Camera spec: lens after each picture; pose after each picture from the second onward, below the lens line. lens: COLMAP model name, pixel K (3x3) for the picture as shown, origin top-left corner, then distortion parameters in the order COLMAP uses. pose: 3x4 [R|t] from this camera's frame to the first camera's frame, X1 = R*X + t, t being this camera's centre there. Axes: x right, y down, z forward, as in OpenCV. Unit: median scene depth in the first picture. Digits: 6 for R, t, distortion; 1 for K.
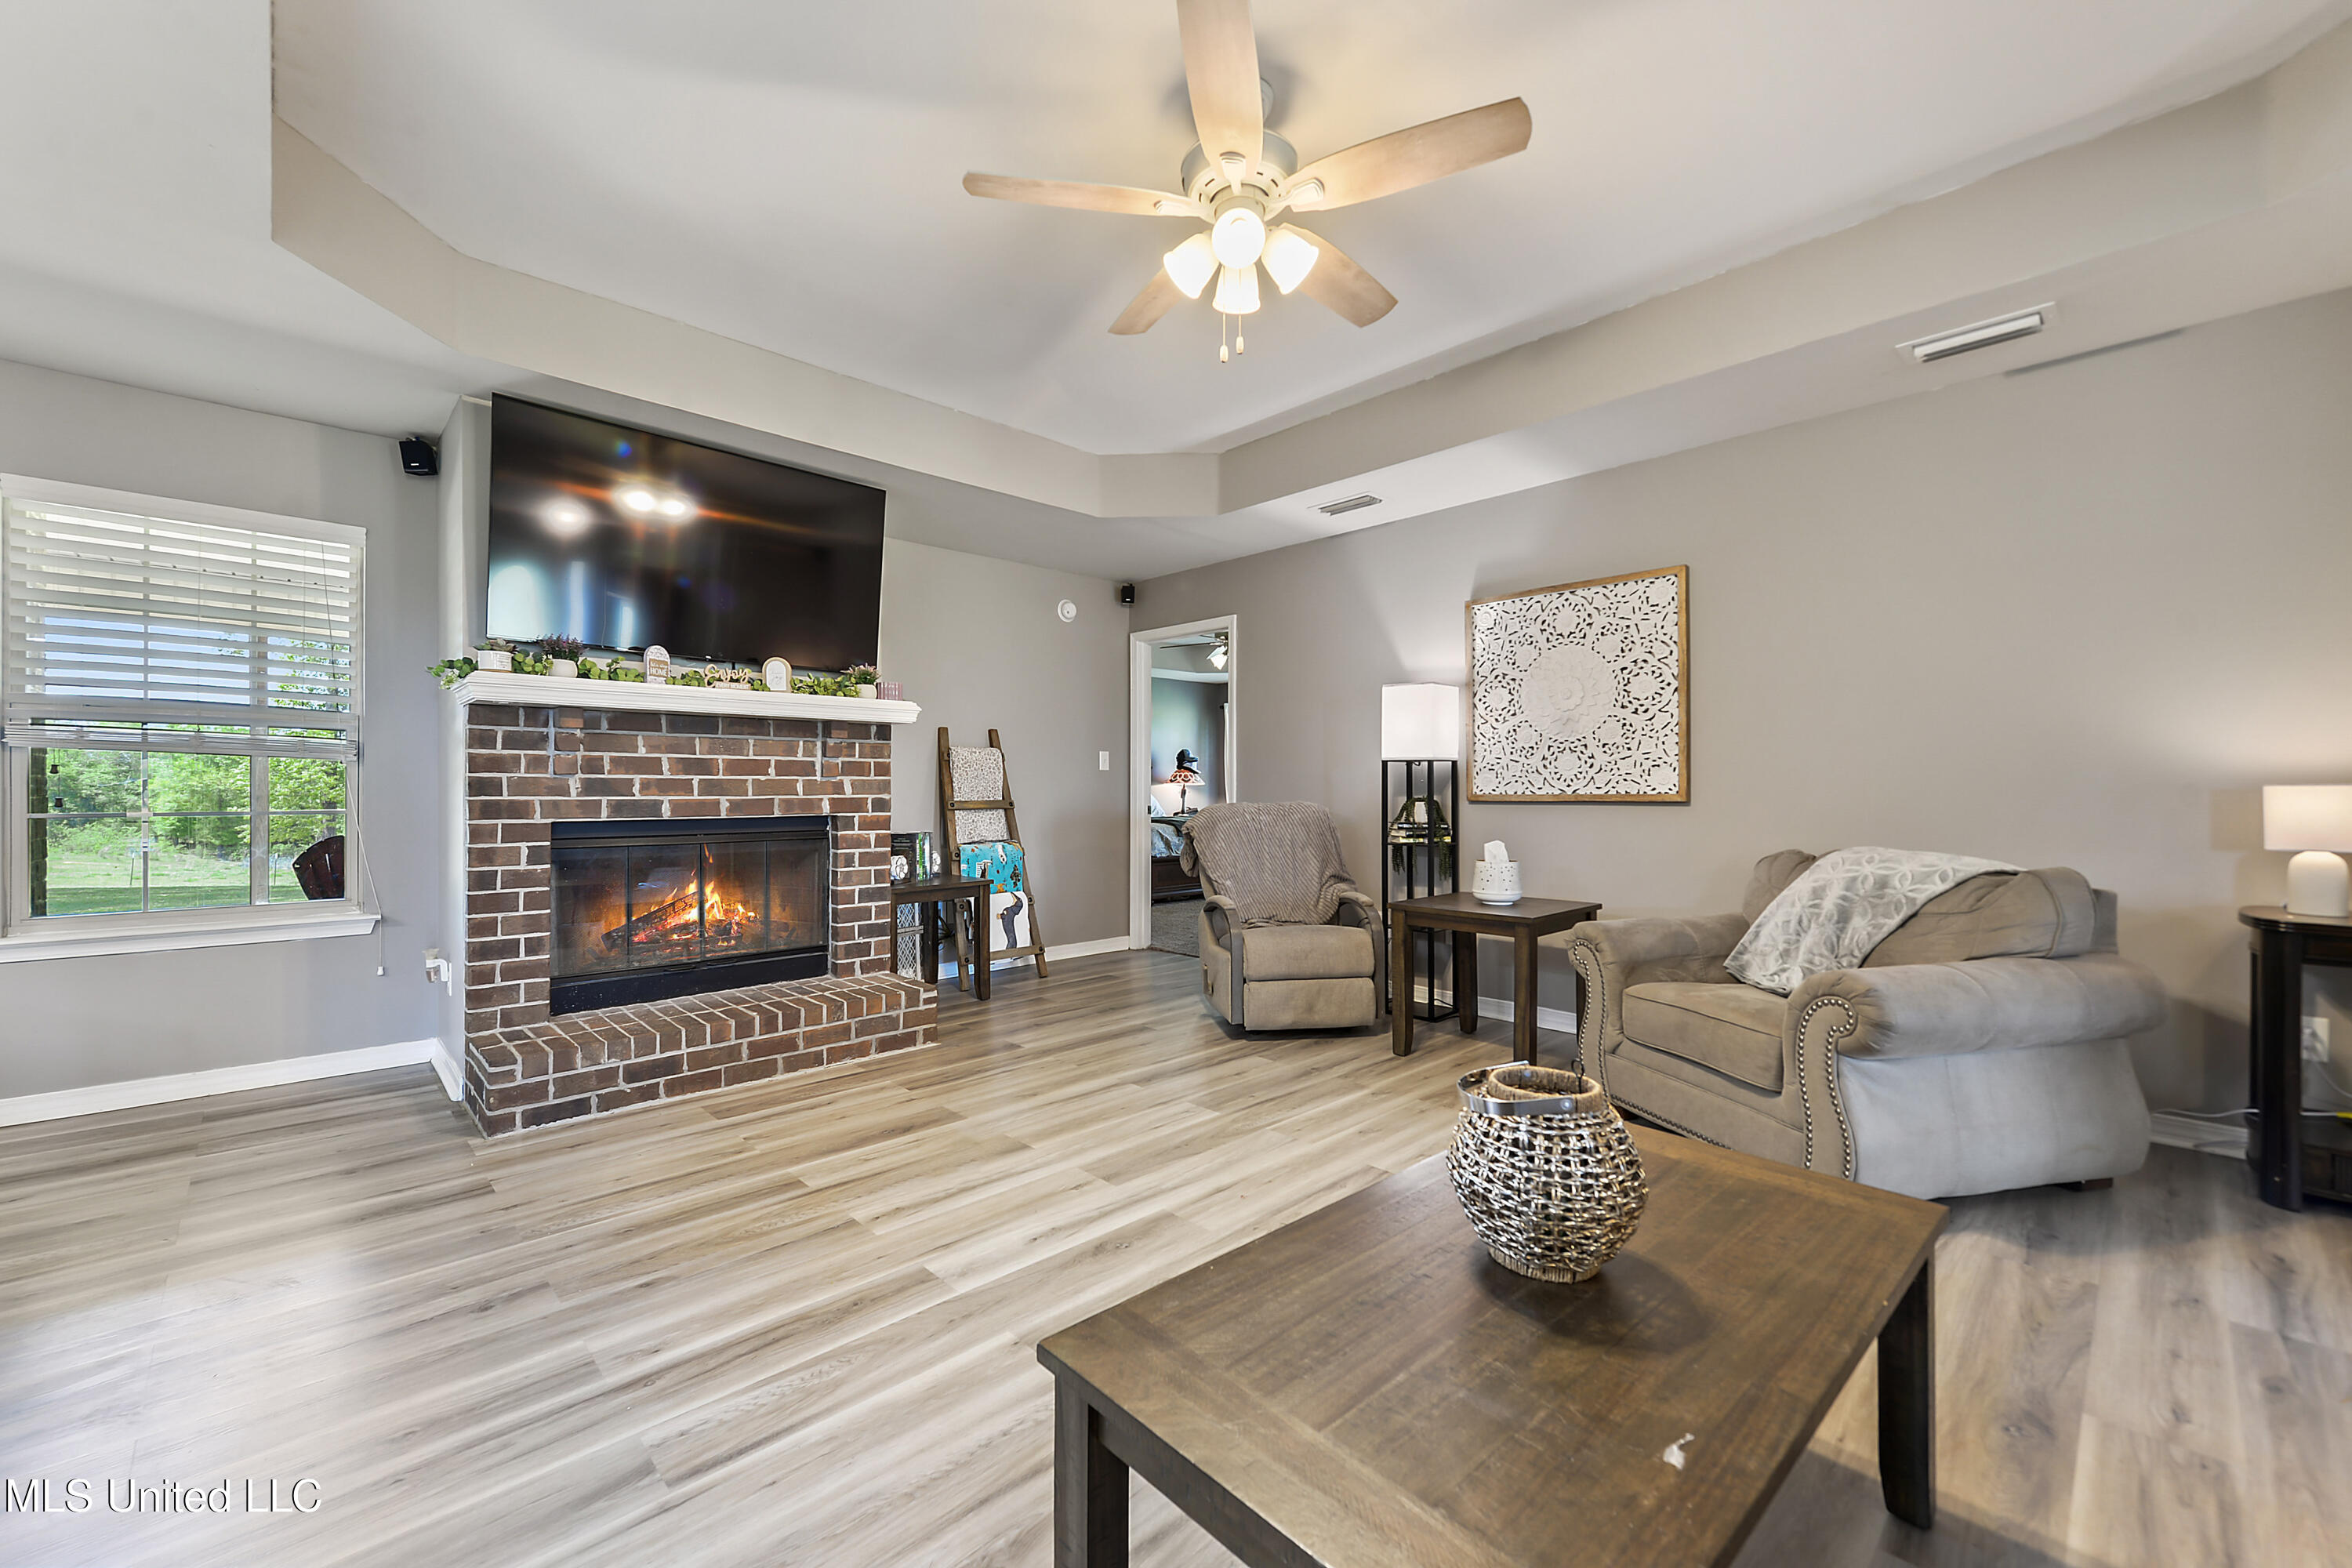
lens RADIAL K [[923.2, 0, 1156.3], [0, 923.2, 787.2], [0, 0, 1]] dist [0.004394, 0.000071]
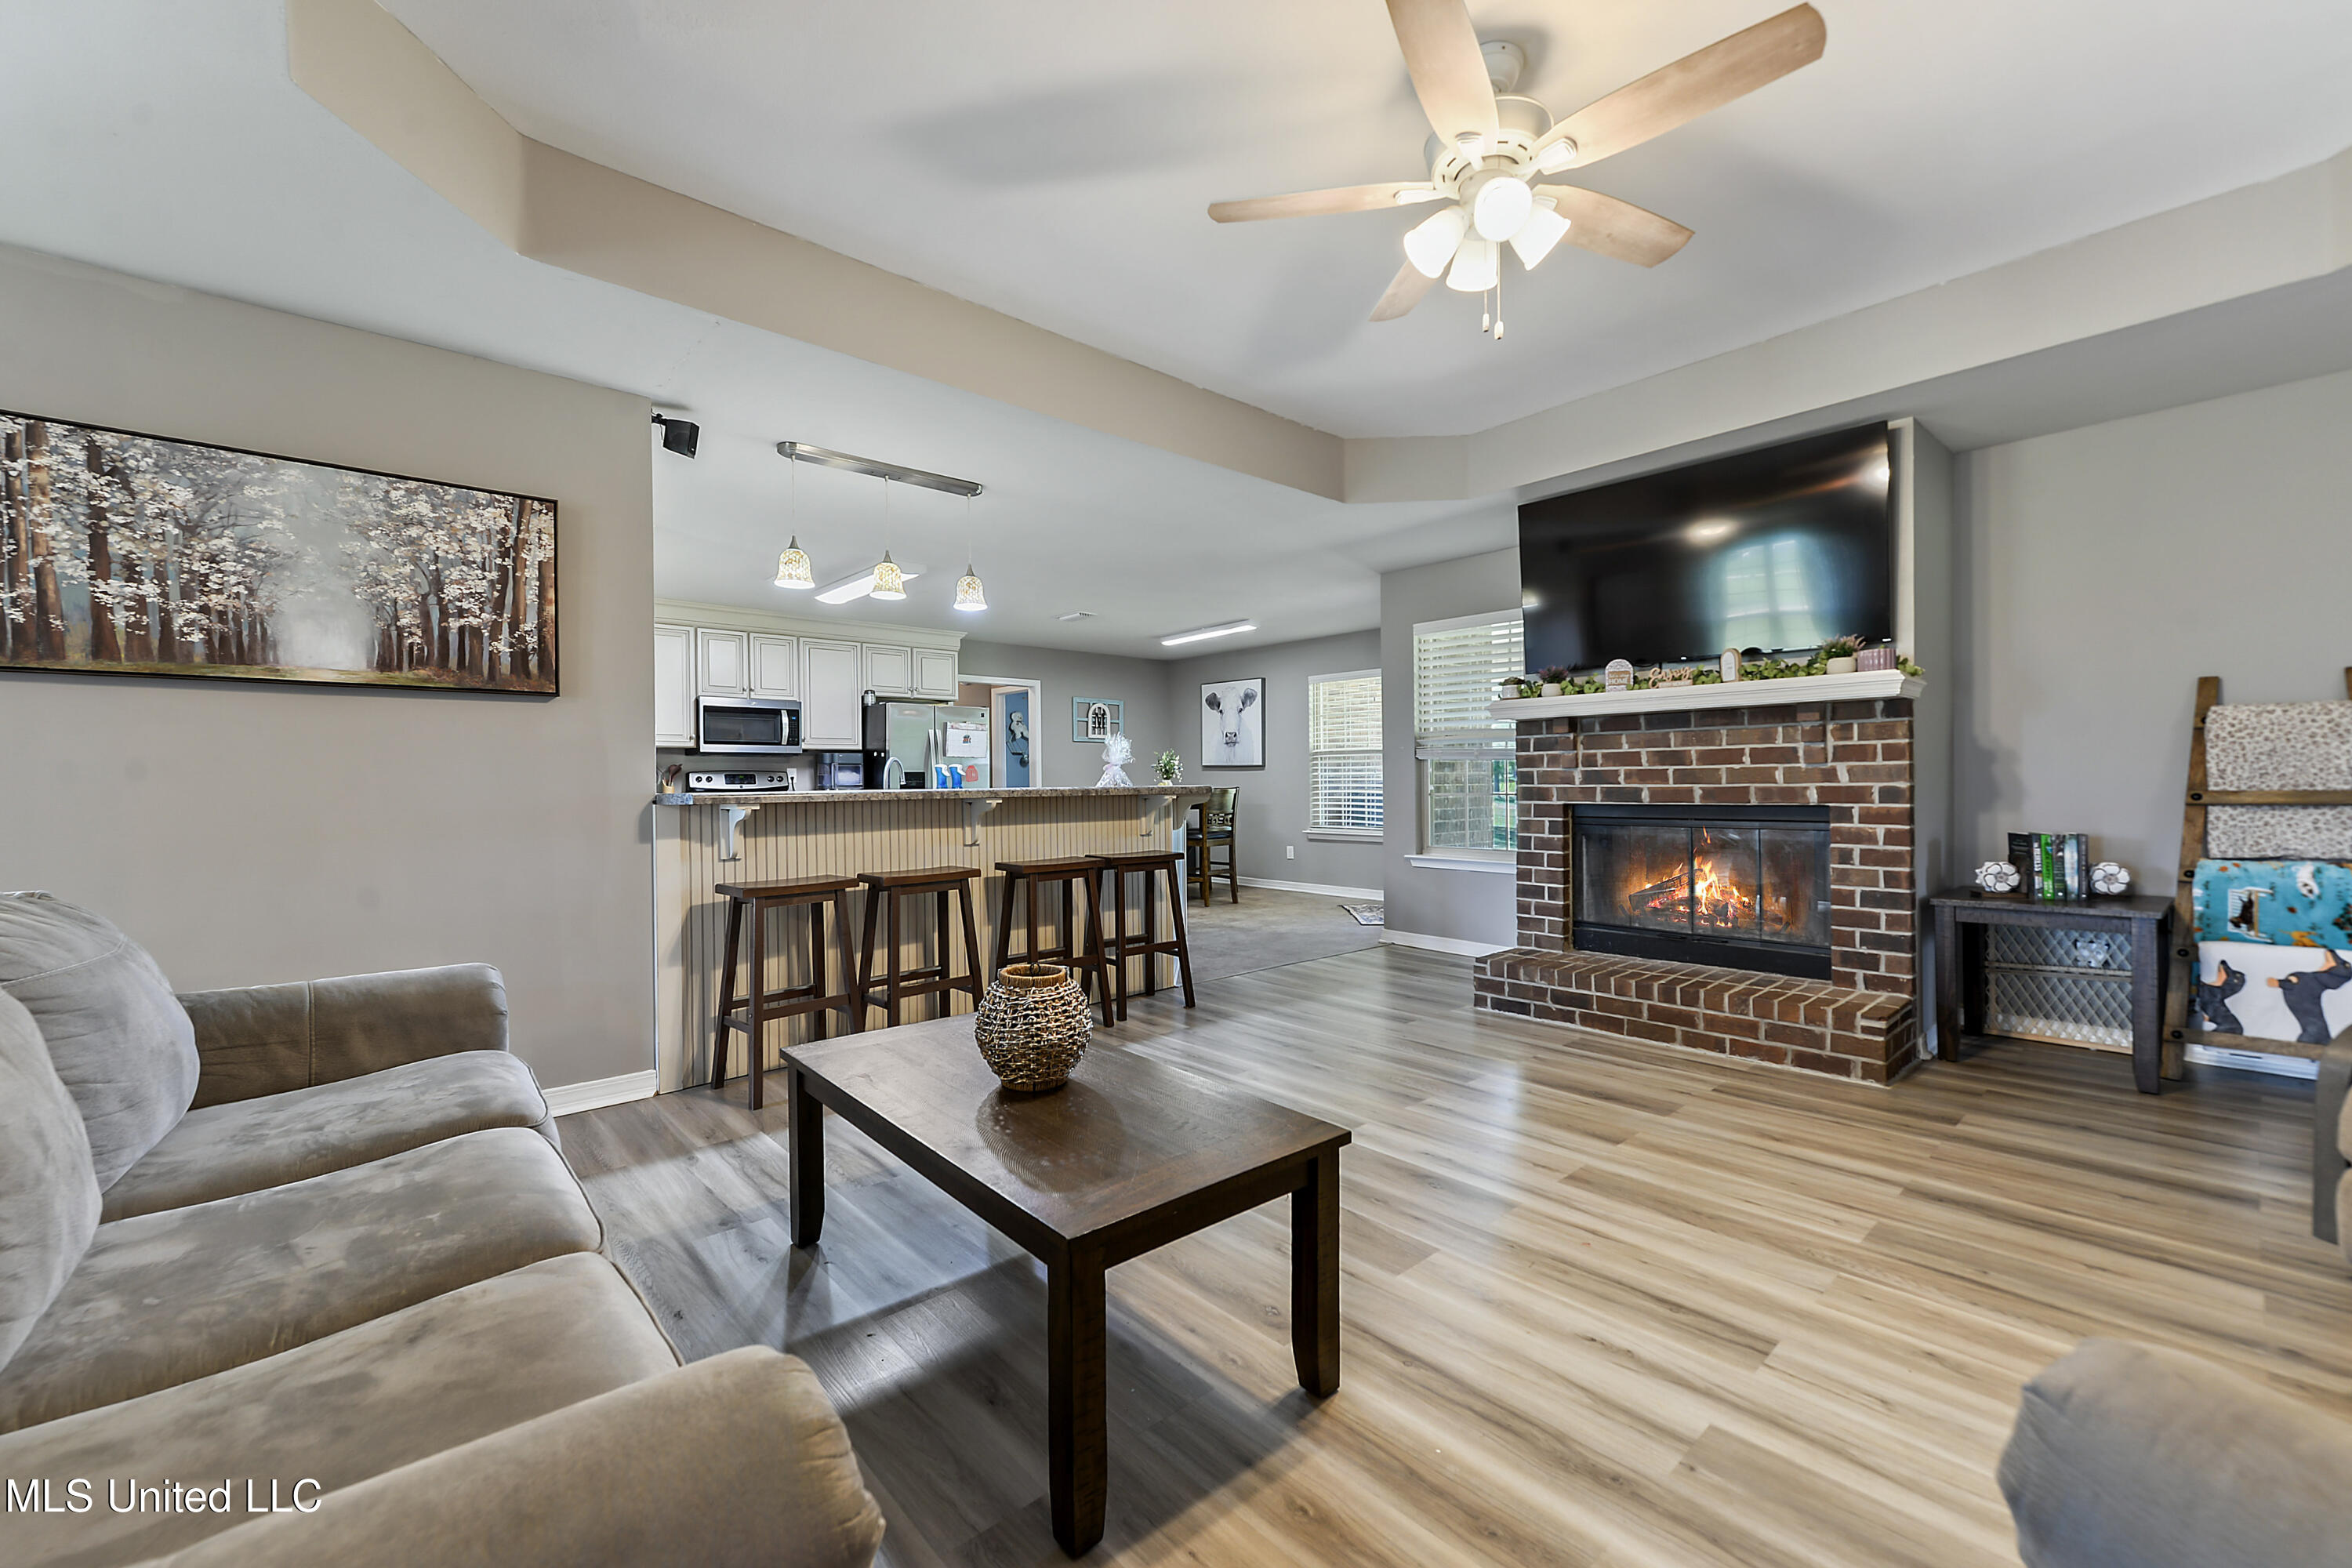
lens RADIAL K [[923.2, 0, 1165.3], [0, 923.2, 787.1], [0, 0, 1]] dist [0.004394, 0.000071]
pose [[-0.020624, 0.003888, -0.999780, 0.707320], [0.010976, 0.999933, 0.003662, 0.002447], [0.999727, -0.010898, -0.020665, 0.453469]]
